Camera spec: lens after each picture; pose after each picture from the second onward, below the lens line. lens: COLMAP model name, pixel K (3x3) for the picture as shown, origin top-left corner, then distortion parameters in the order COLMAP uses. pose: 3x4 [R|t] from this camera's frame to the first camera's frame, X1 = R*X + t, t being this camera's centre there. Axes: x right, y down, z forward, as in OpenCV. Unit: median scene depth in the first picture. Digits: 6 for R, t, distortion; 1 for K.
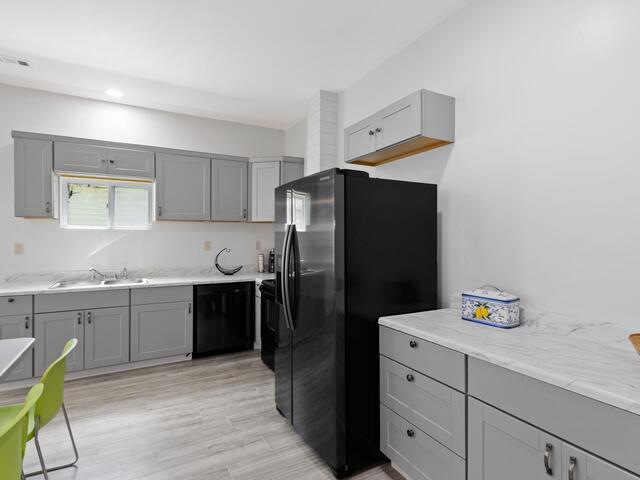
lens RADIAL K [[346.8, 0, 318.6], [0, 346.8, 236.1], [0, 0, 1]] dist [0.001819, 0.000132]
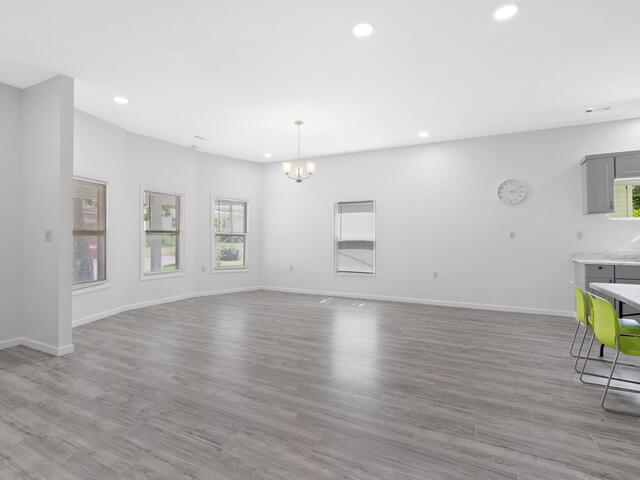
lens RADIAL K [[330.1, 0, 318.4], [0, 330.1, 236.6], [0, 0, 1]] dist [0.000859, -0.001007]
pose [[0.562068, -0.008250, -0.827050, -0.375420], [0.008080, 0.999957, -0.004483, 0.044155], [0.827052, -0.004163, 0.562110, -0.797256]]
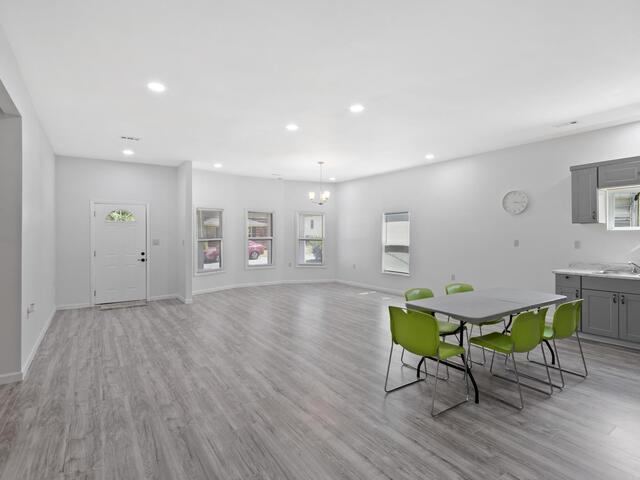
lens RADIAL K [[332.5, 0, 317.0], [0, 332.5, 238.4], [0, 0, 1]] dist [0.000107, -0.000908]
pose [[0.100944, 0.002110, -0.994890, 0.475720], [0.005473, 0.999981, 0.002676, -0.000658], [0.994877, -0.005715, 0.100931, -0.263145]]
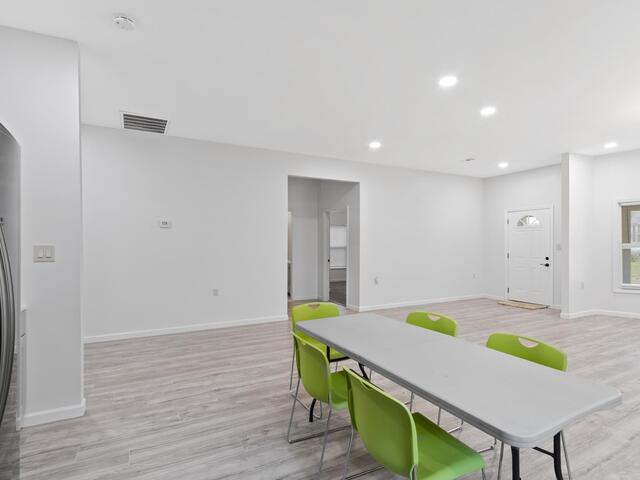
lens RADIAL K [[346.8, 0, 318.6], [0, 346.8, 236.1], [0, 0, 1]] dist [0.001819, 0.000132]
pose [[-0.999987, -0.005010, 0.000352, -0.366949], [-0.005016, 0.999826, -0.017987, 0.002772], [-0.000261, -0.017989, -0.999838, 1.090805]]
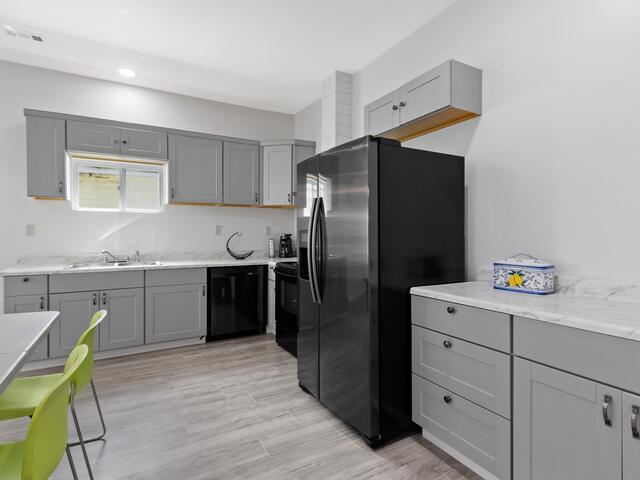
lens RADIAL K [[345.7, 0, 318.2], [0, 345.7, 234.6], [0, 0, 1]] dist [0.001880, -0.000229]
pose [[0.999894, -0.001314, 0.014524, -0.070069], [0.001236, 0.999985, 0.005396, 0.051052], [-0.014531, -0.005378, 0.999880, 0.007988]]
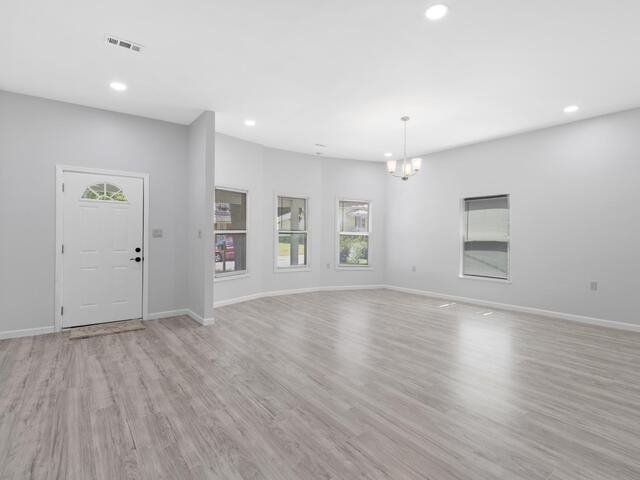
lens RADIAL K [[330.1, 0, 318.4], [0, 330.1, 236.6], [0, 0, 1]] dist [0.000859, -0.001007]
pose [[0.145606, -0.005145, -0.989329, -0.273694], [-0.001449, 0.999984, -0.005414, 0.048001], [0.989342, 0.002222, 0.145597, -0.615183]]
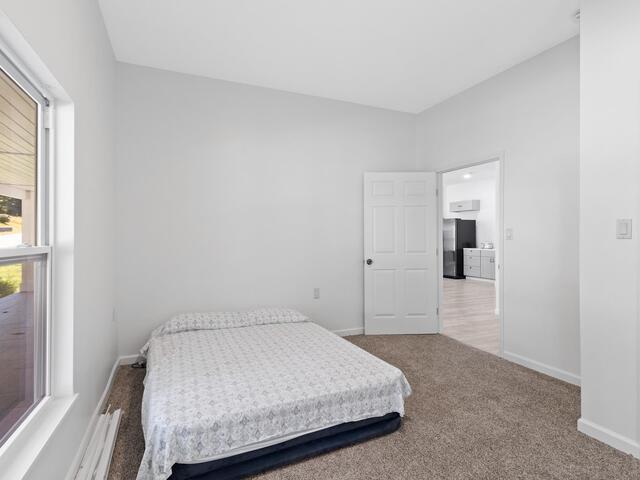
lens RADIAL K [[357.4, 0, 320.0], [0, 357.4, 240.0], [0, 0, 1]] dist [0.002316, 0.000155]
pose [[0.994552, -0.000309, -0.104238, -0.858830], [0.000828, 0.999987, 0.004943, 0.060601], [0.104235, -0.005003, 0.994540, -2.769634]]
